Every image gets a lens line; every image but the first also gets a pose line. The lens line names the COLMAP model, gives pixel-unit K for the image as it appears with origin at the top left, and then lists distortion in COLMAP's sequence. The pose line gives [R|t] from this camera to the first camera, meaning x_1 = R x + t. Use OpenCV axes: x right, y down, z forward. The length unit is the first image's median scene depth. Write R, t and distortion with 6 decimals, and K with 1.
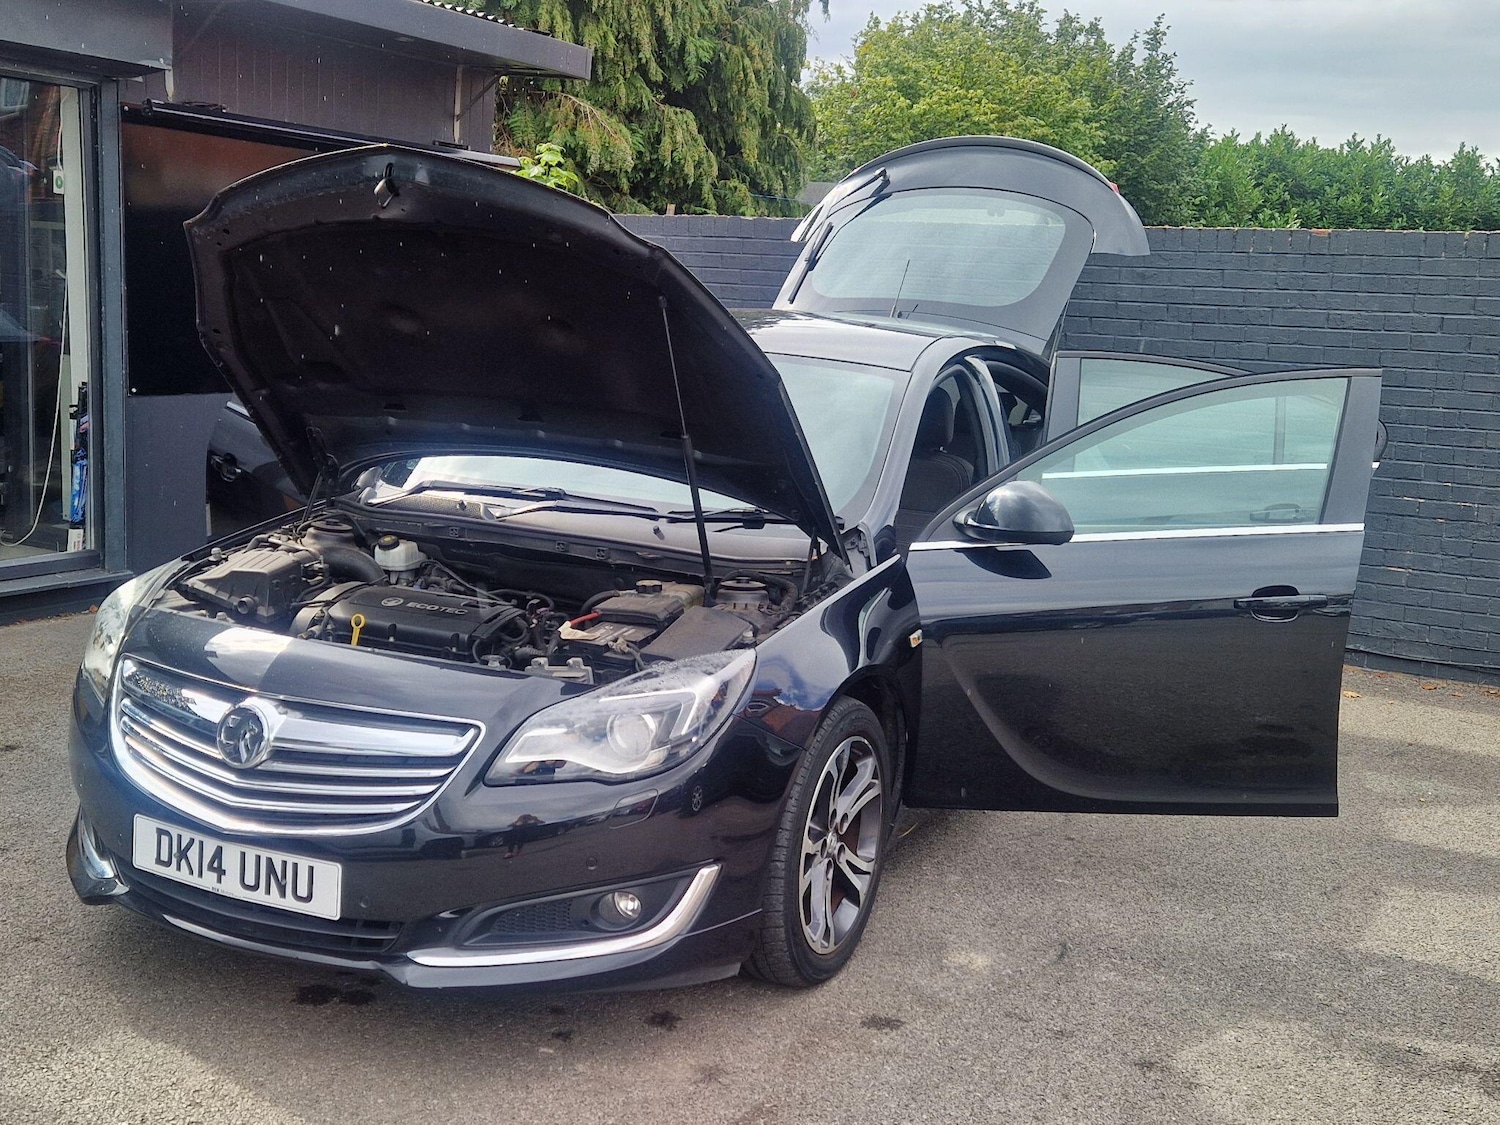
lens RADIAL K [[1830.5, 0, 732.2], [0, 1830.5, 597.3], [0, 0, 1]] dist [0.069650, 0.018329]
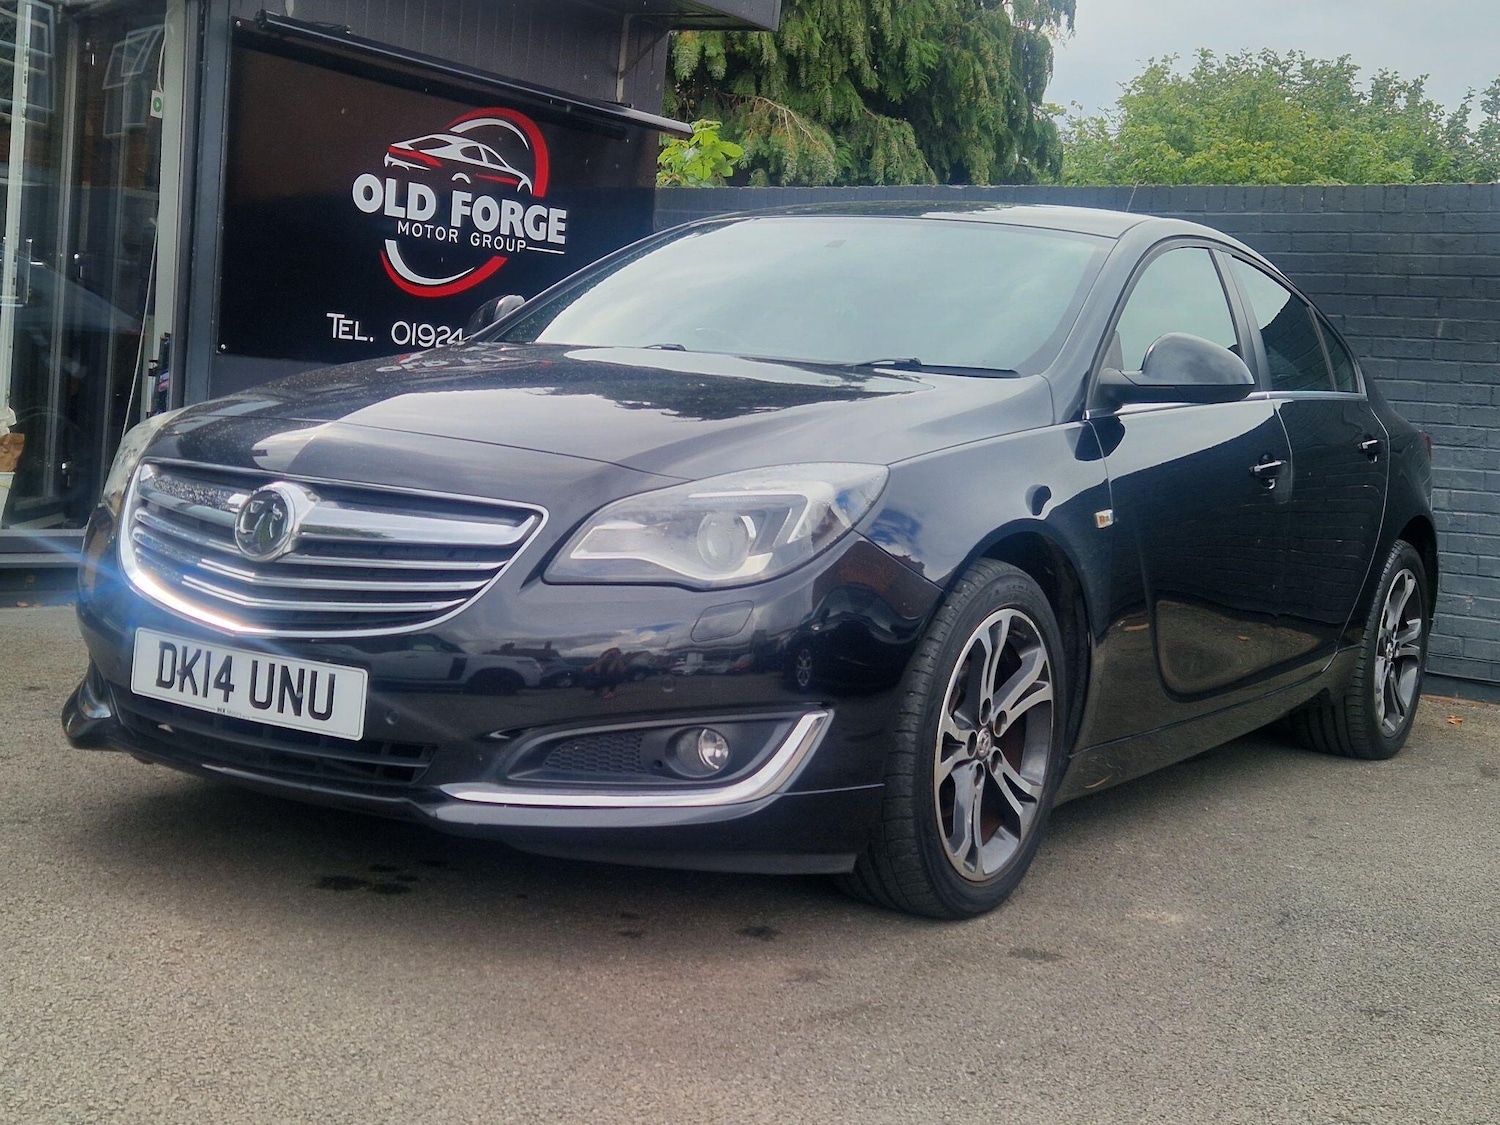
lens RADIAL K [[2240.9, 0, 750.0], [0, 2240.9, 562.5], [0, 0, 1]] dist [0.090144, -0.071518]
pose [[0.993983, 0.031419, -0.104928, 0.053183], [-0.044536, 0.991143, -0.125108, 0.182850], [0.100068, 0.129028, 0.986579, 0.012945]]
